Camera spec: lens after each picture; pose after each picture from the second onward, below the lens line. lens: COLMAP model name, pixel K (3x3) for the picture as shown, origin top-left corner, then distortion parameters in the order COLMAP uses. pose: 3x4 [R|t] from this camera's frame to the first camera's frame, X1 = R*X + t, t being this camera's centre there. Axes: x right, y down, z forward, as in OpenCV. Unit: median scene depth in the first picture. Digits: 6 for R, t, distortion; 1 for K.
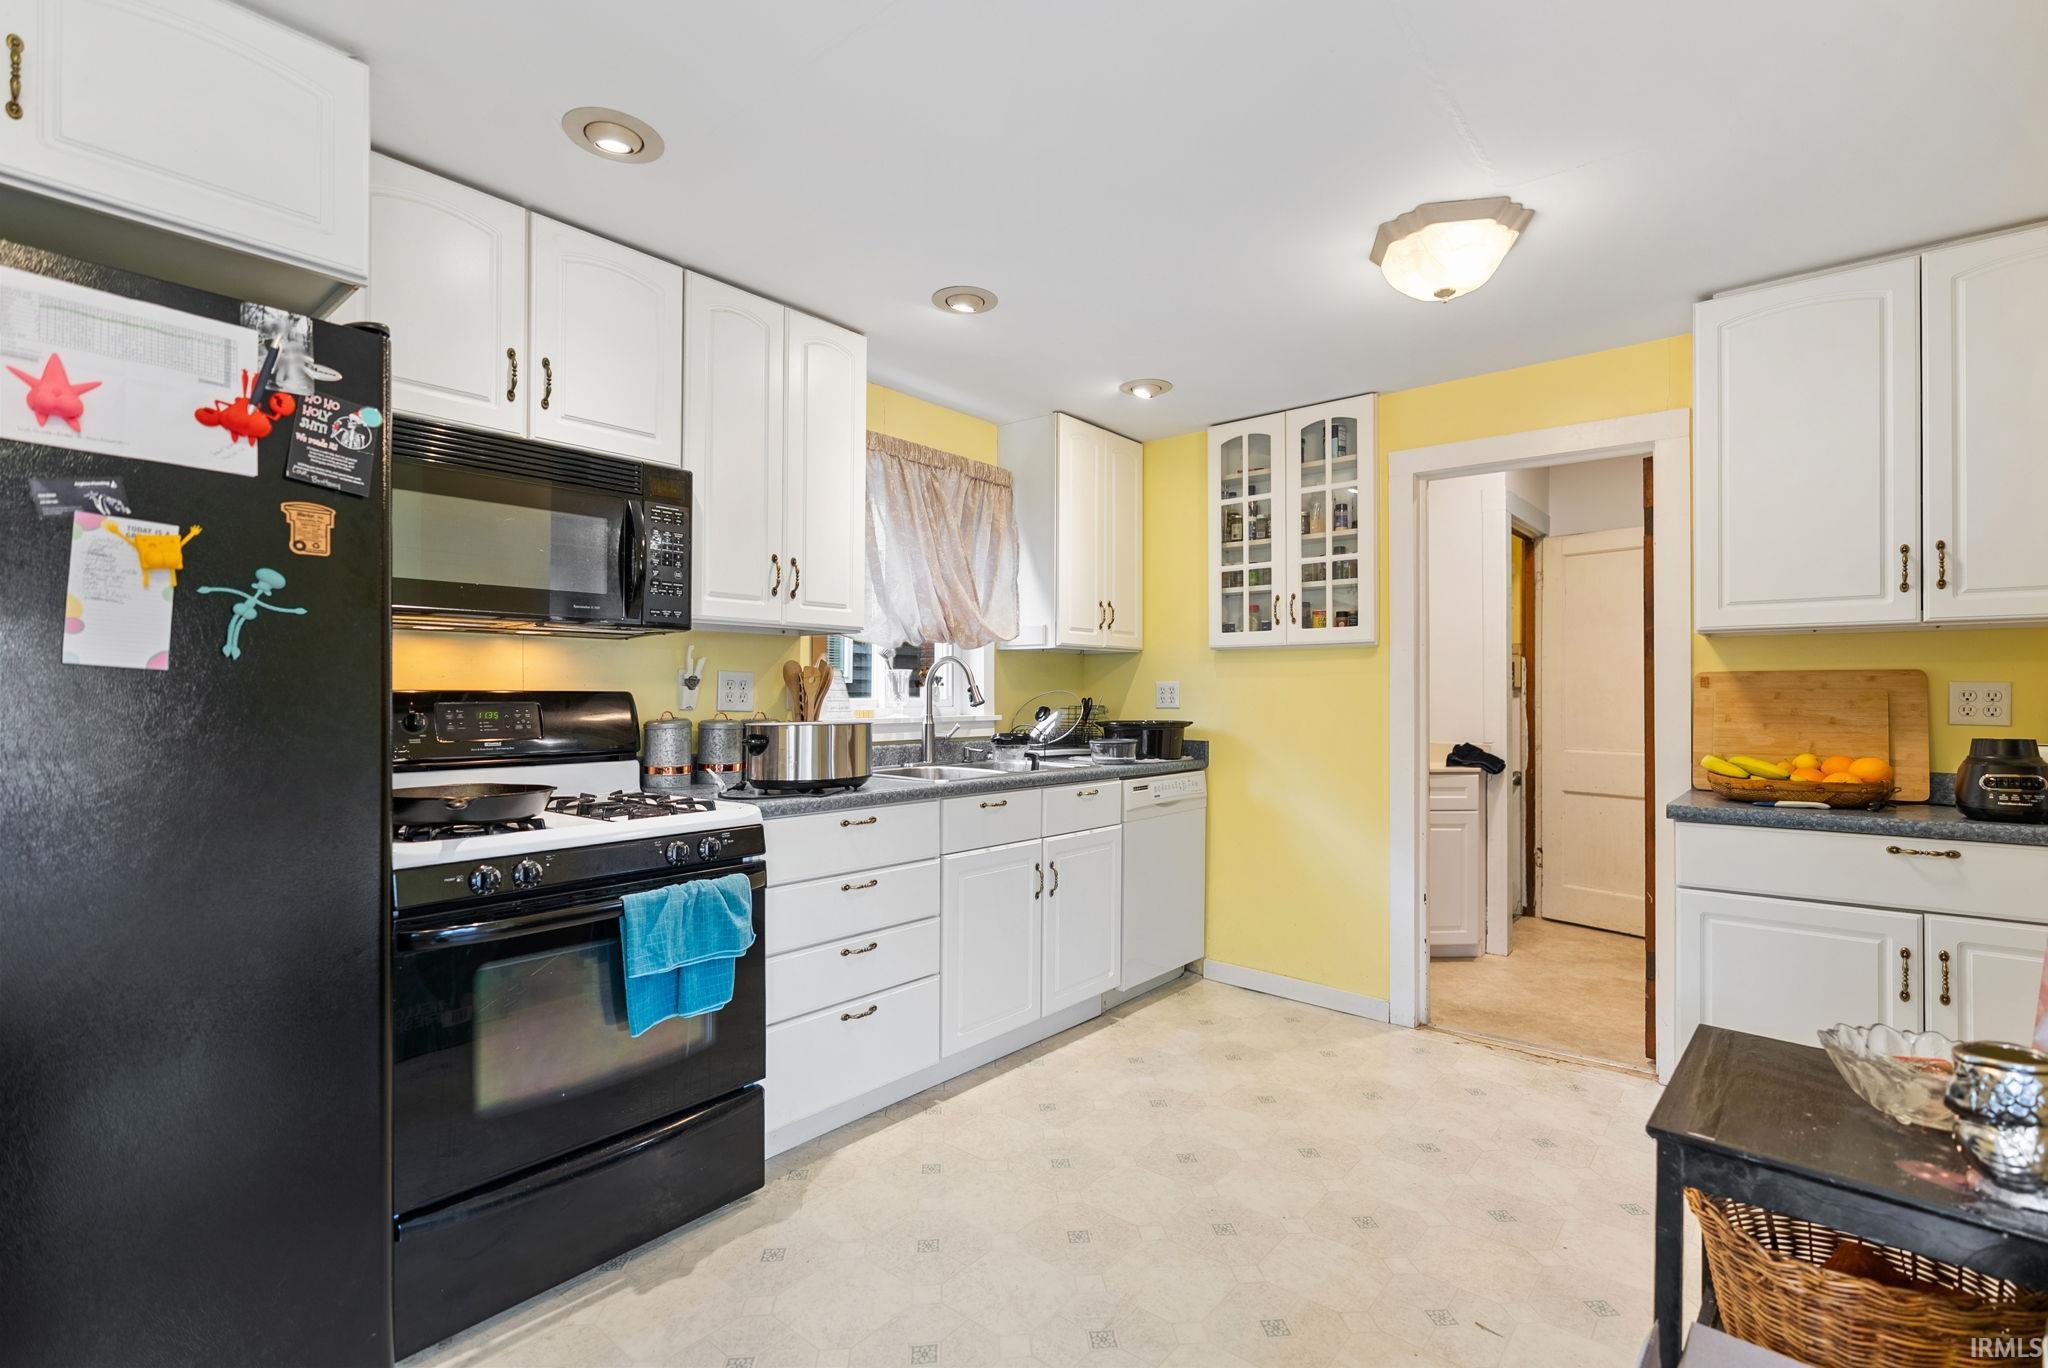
lens RADIAL K [[930.5, 0, 1034.1], [0, 930.5, 681.3], [0, 0, 1]] dist [-0.004089, 0.000028]
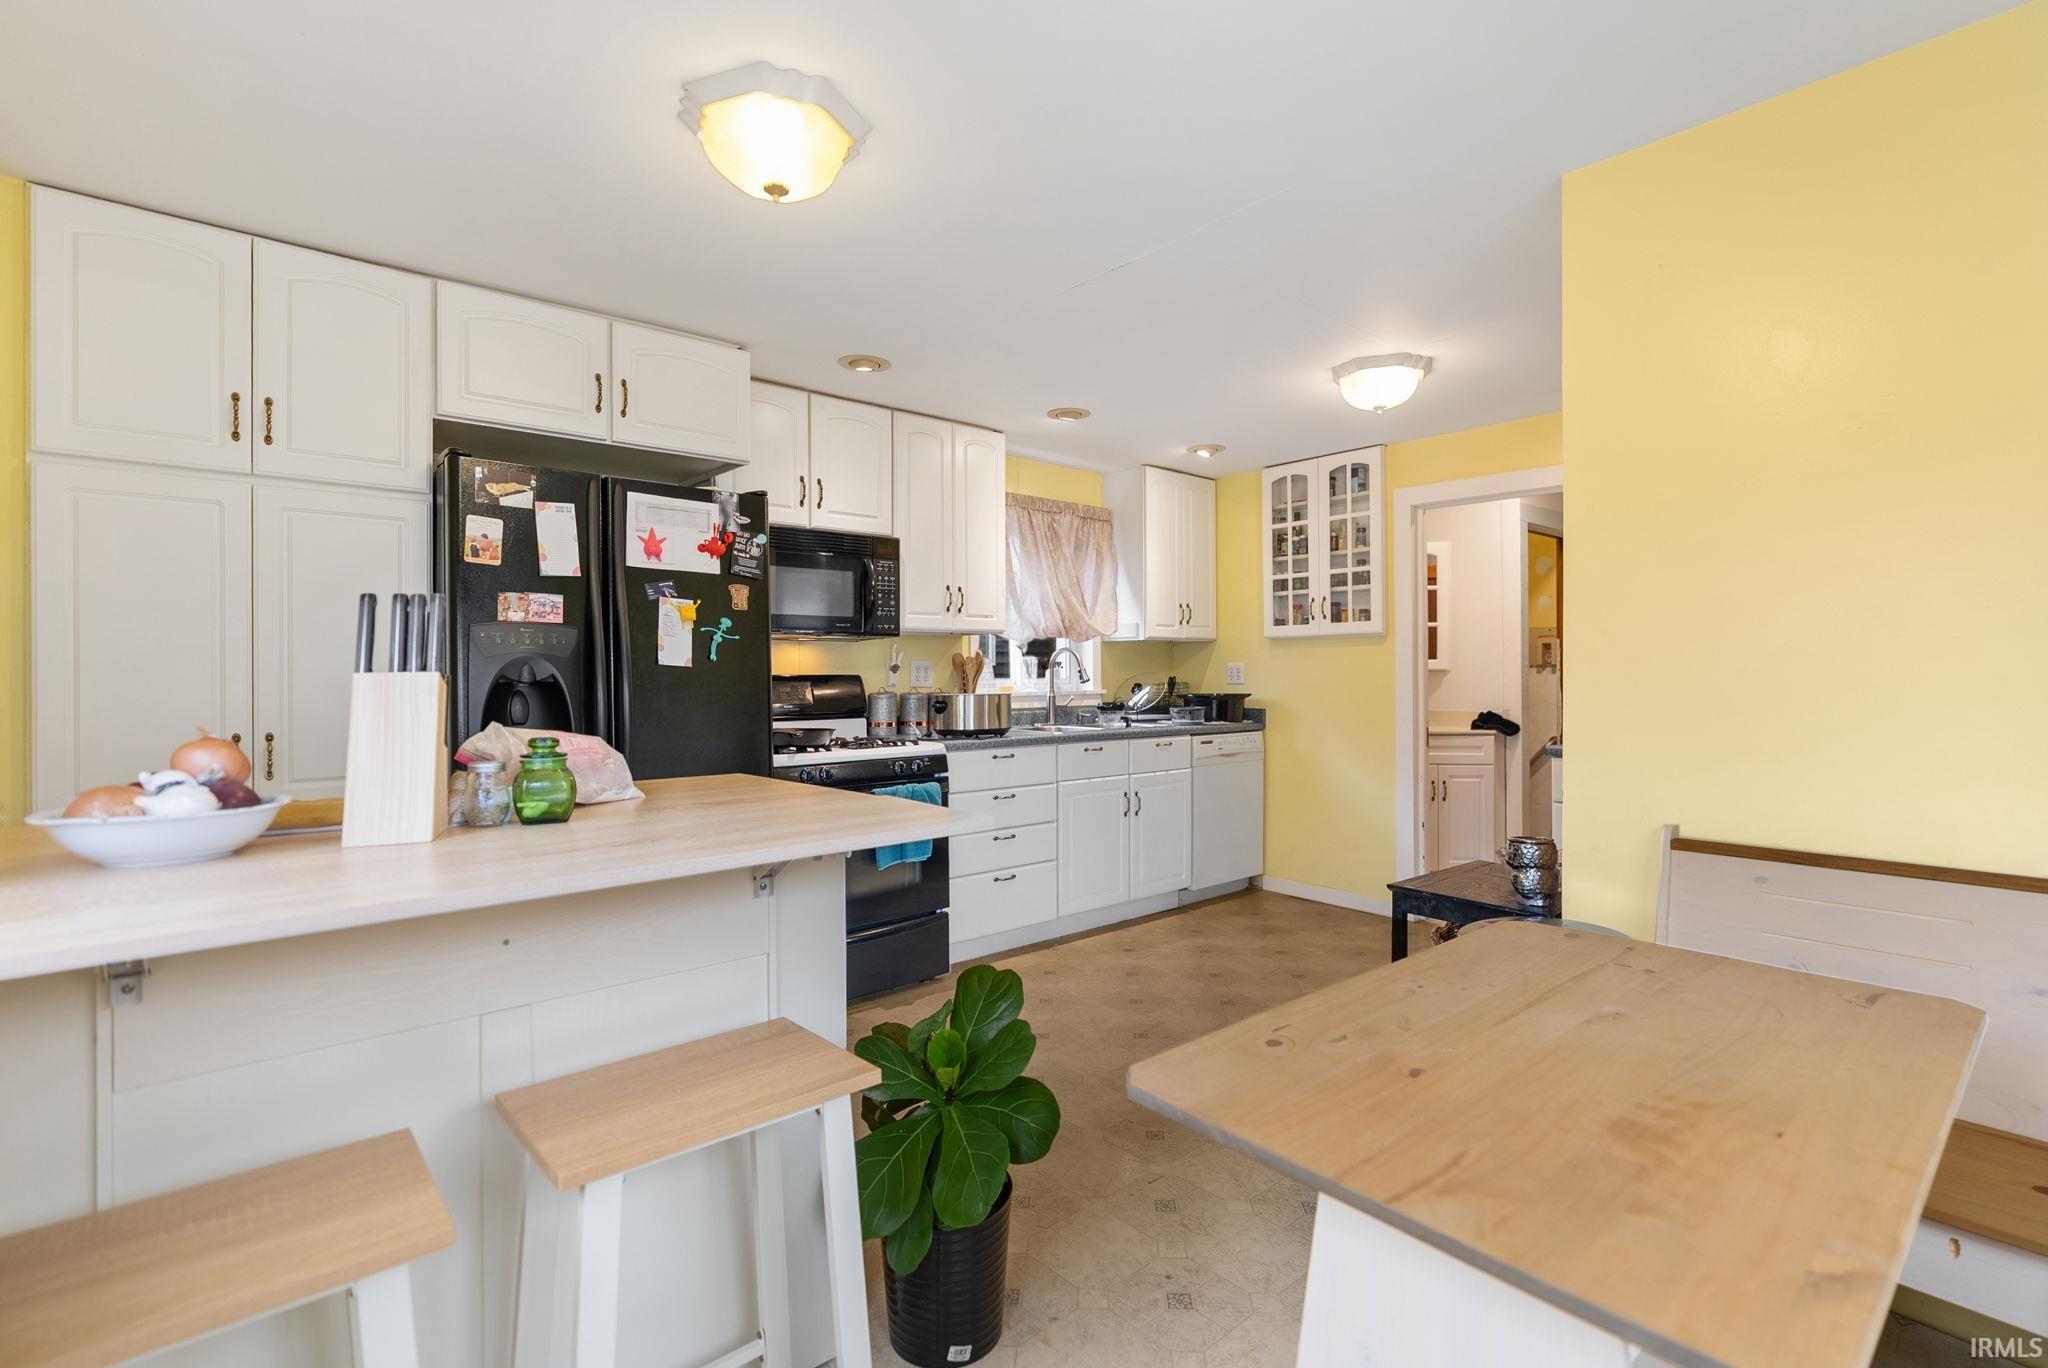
lens RADIAL K [[936.3, 0, 1024.5], [0, 936.3, 661.6], [0, 0, 1]] dist [-0.012568, 0.000370]
pose [[0.987008, -0.010711, -0.160315, 0.082479], [0.010733, 0.999942, -0.000731, -0.005991], [0.160314, -0.000999, 0.987066, -0.447561]]
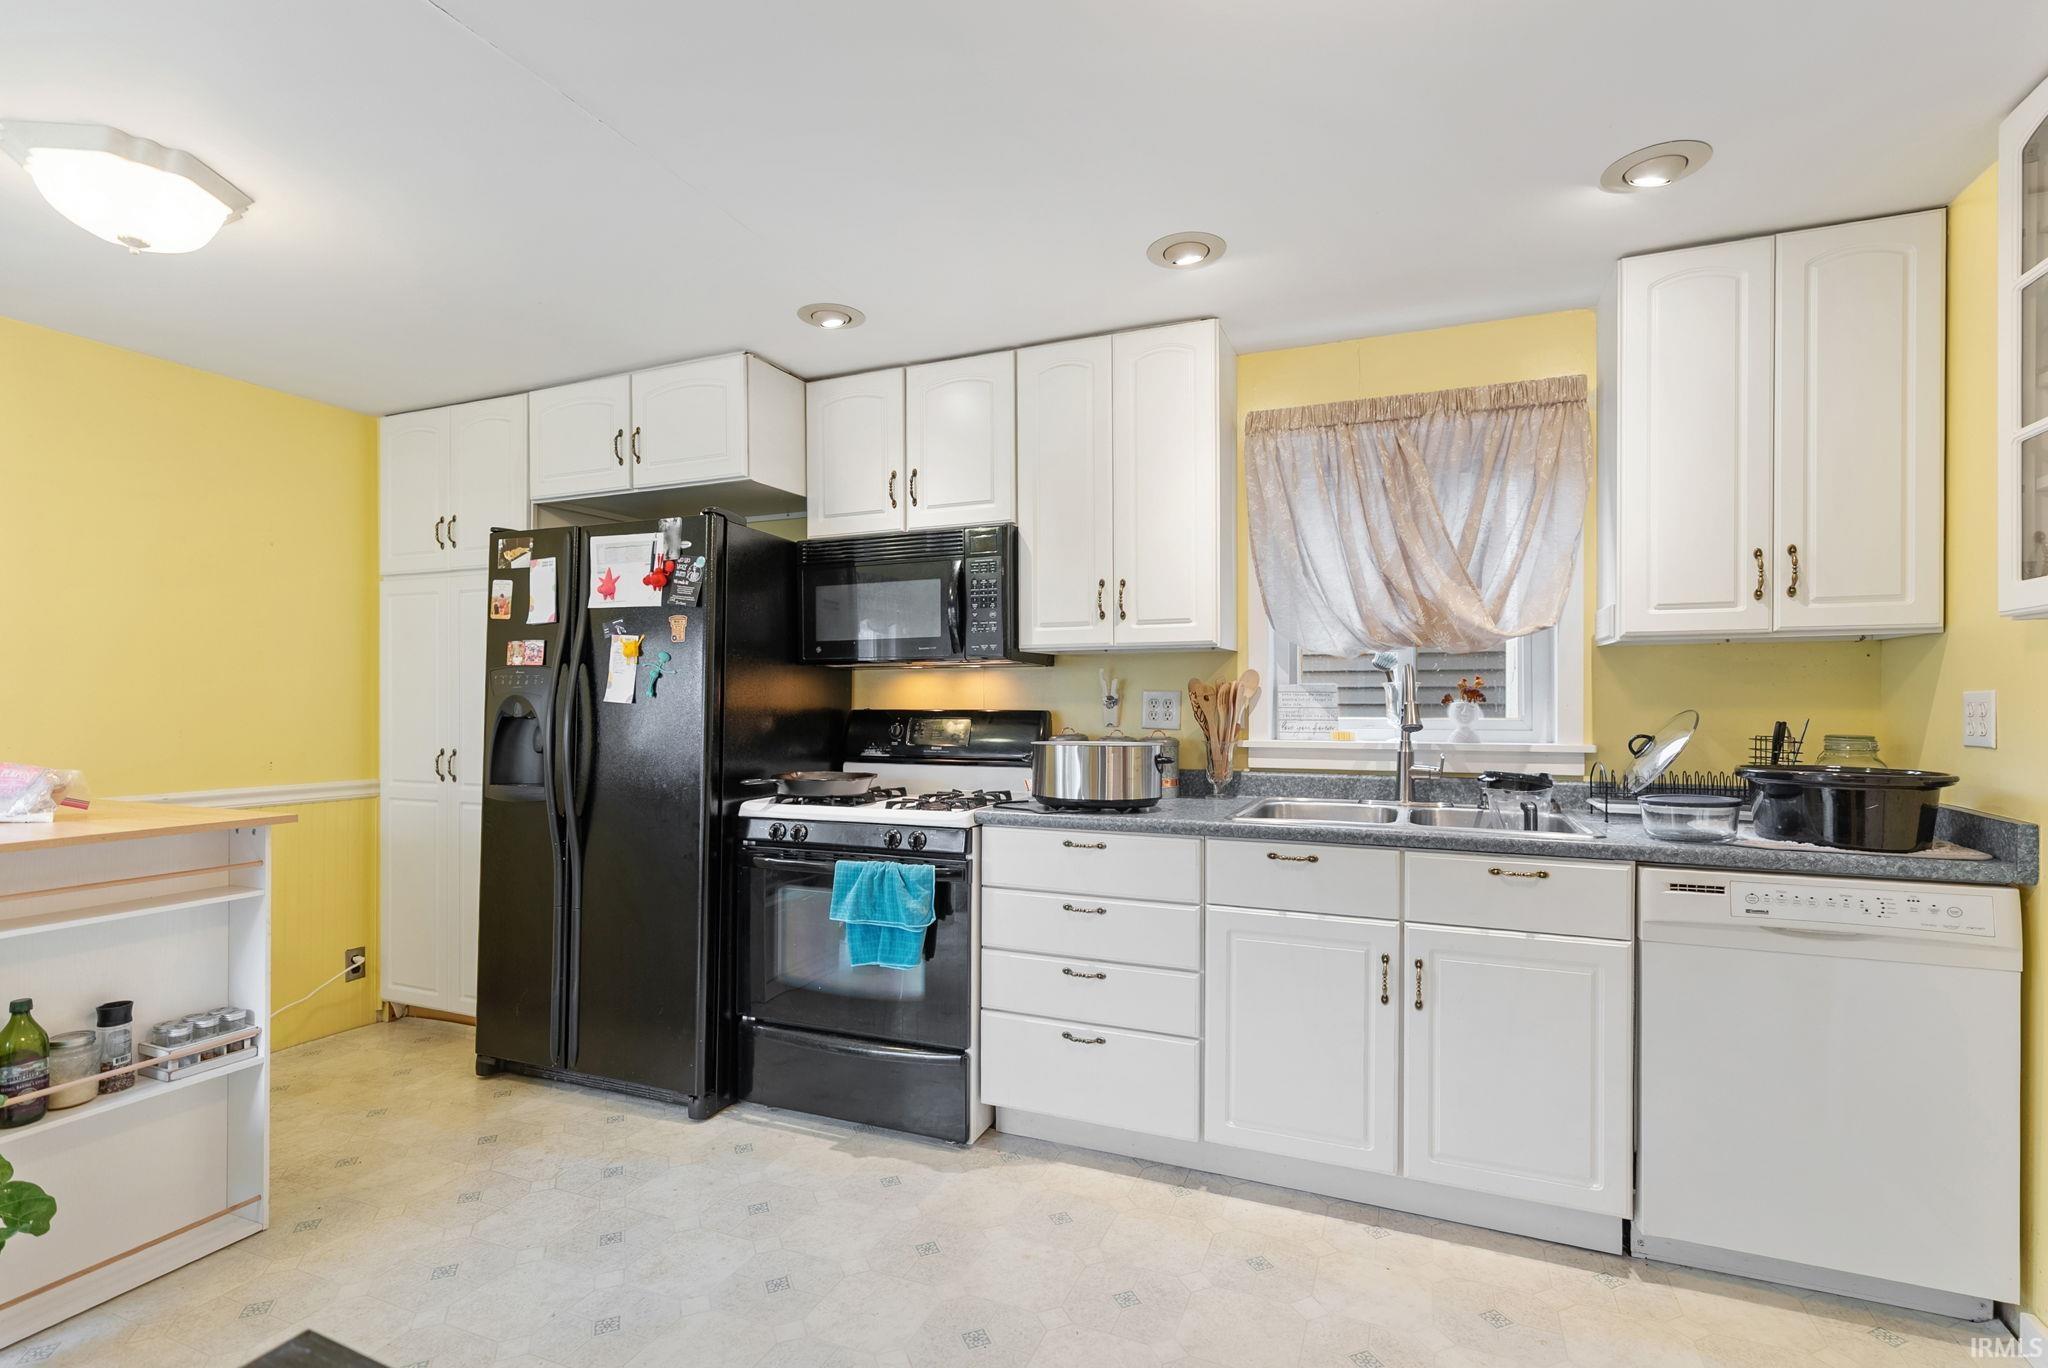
lens RADIAL K [[943.7, 0, 1023.5], [0, 943.7, 693.4], [0, 0, 1]] dist [-0.003956, -0.000083]
pose [[0.293991, -0.009838, -0.955758, 0.607943], [0.015587, 0.999863, -0.005497, -0.004044], [0.955681, -0.013281, 0.294104, 0.523262]]
